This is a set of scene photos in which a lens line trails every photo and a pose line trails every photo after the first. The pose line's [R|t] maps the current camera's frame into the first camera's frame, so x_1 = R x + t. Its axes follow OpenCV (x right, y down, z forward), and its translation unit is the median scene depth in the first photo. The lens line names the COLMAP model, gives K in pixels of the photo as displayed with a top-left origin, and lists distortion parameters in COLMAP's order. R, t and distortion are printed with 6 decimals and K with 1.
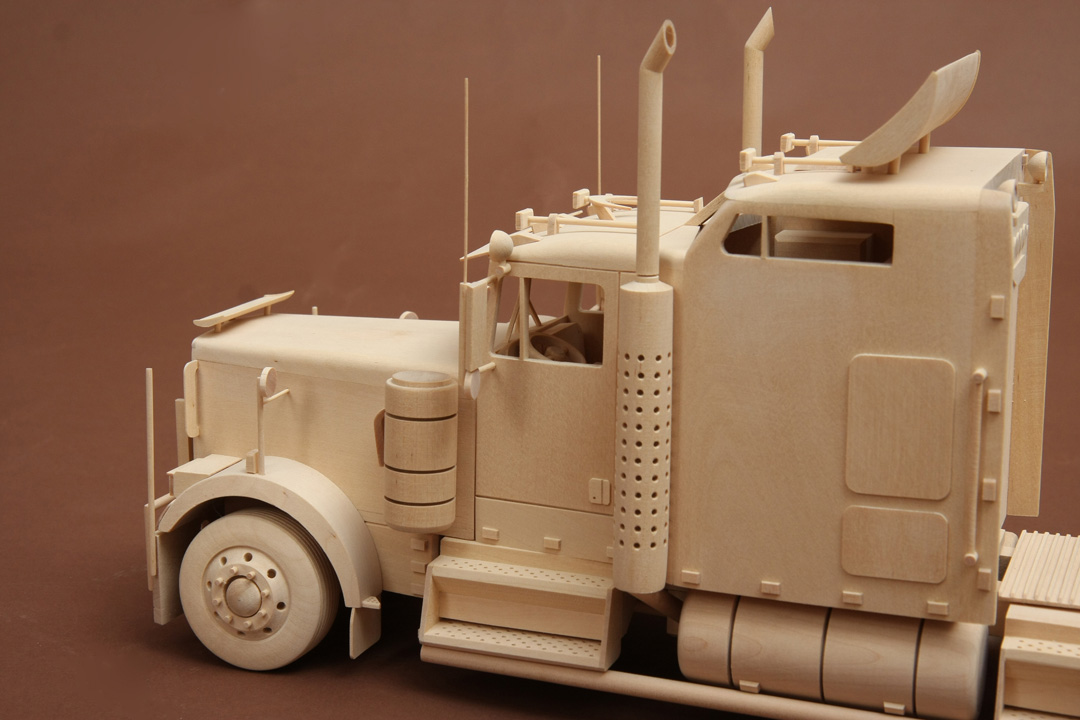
lens RADIAL K [[1818.7, 0, 540.0], [0, 1818.7, 360.0], [0, 0, 1]] dist [0.041830, 0.039735]
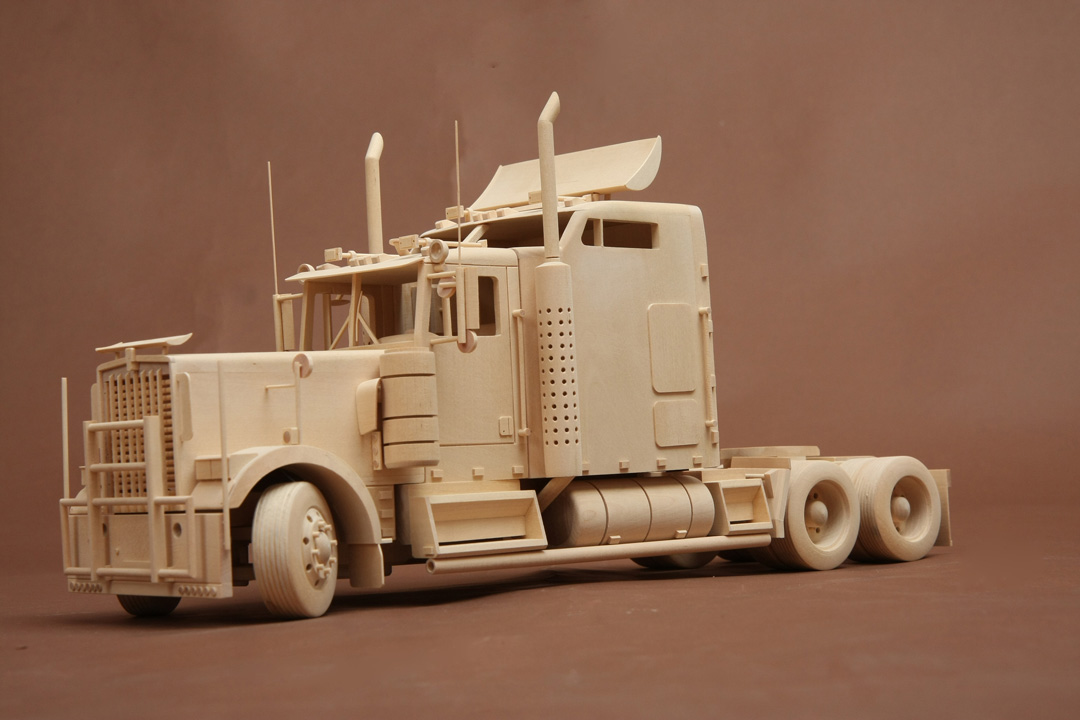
lens RADIAL K [[2070.5, 0, 566.0], [0, 2070.5, 358.5], [0, 0, 1]] dist [0.010340, 0.263733]
pose [[0.437324, 0.008547, 0.899263, -1.342770], [0.239626, 0.962696, -0.125683, 0.227885], [-0.866791, 0.270452, 0.418962, 0.277934]]
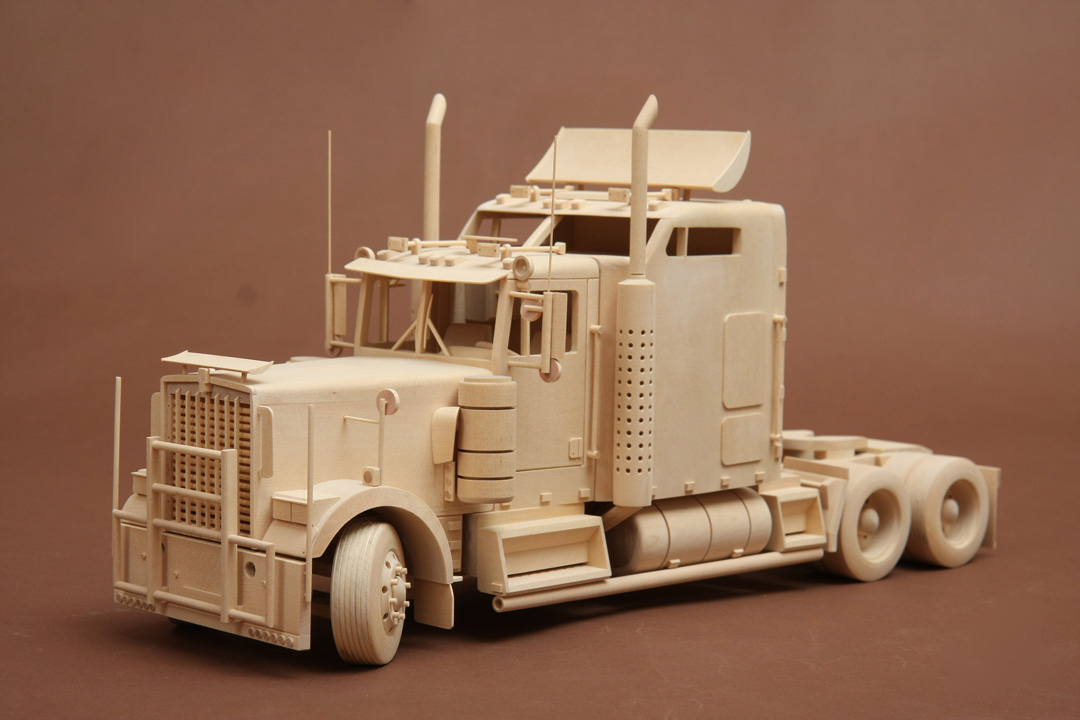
lens RADIAL K [[2339.9, 0, 540.0], [0, 2339.9, 360.0], [0, 0, 1]] dist [0.048085, 0.162717]
pose [[0.393064, -0.081721, 0.915873, -1.498668], [0.173260, 0.984783, 0.013512, -0.017619], [-0.903040, 0.153374, 0.401242, 0.324911]]
